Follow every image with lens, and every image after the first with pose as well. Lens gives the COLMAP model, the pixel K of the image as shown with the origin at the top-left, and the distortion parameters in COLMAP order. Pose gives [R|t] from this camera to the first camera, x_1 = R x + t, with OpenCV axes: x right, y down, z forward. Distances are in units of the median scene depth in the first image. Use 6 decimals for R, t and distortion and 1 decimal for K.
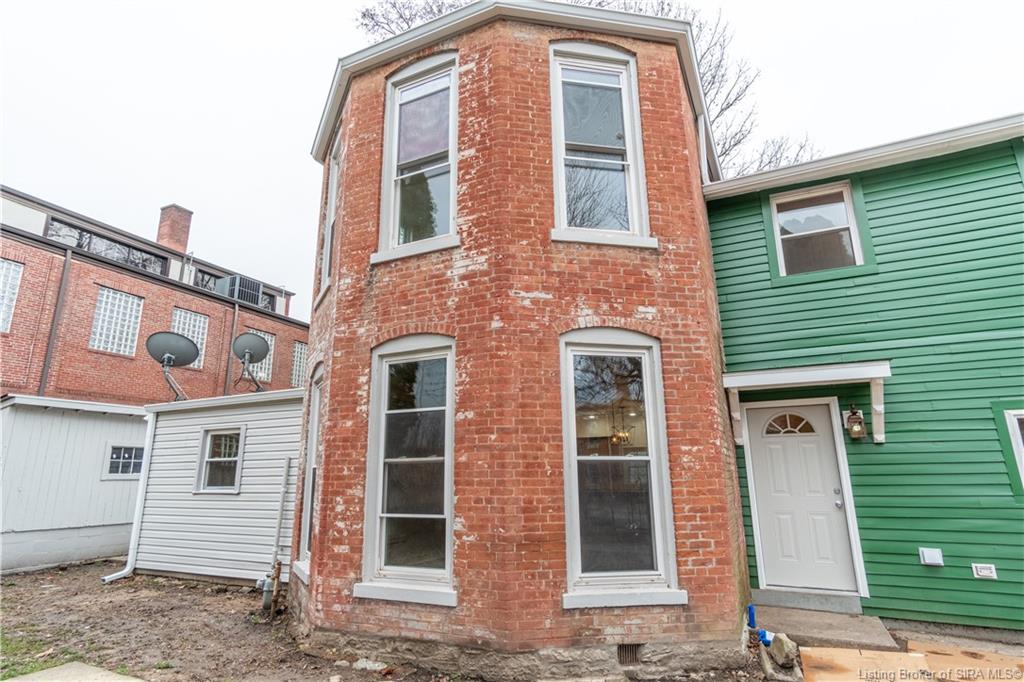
lens RADIAL K [[551.2, 0, 511.2], [0, 551.2, 340.6], [0, 0, 1]] dist [0.013538, -0.001557]
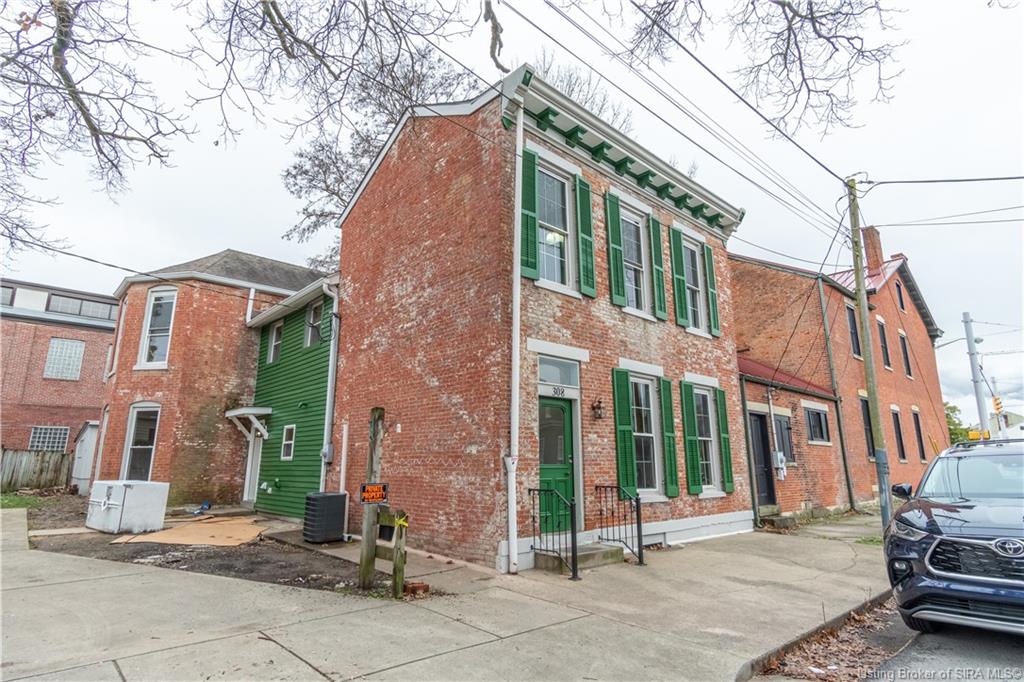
lens RADIAL K [[551.2, 0, 511.0], [0, 551.2, 339.3], [0, 0, 1]] dist [0.013538, -0.001557]
pose [[0.925043, -0.077946, -0.371779, 2.950366], [0.085841, 0.996298, 0.004705, -0.188482], [0.370036, -0.036266, 0.928309, -0.910307]]
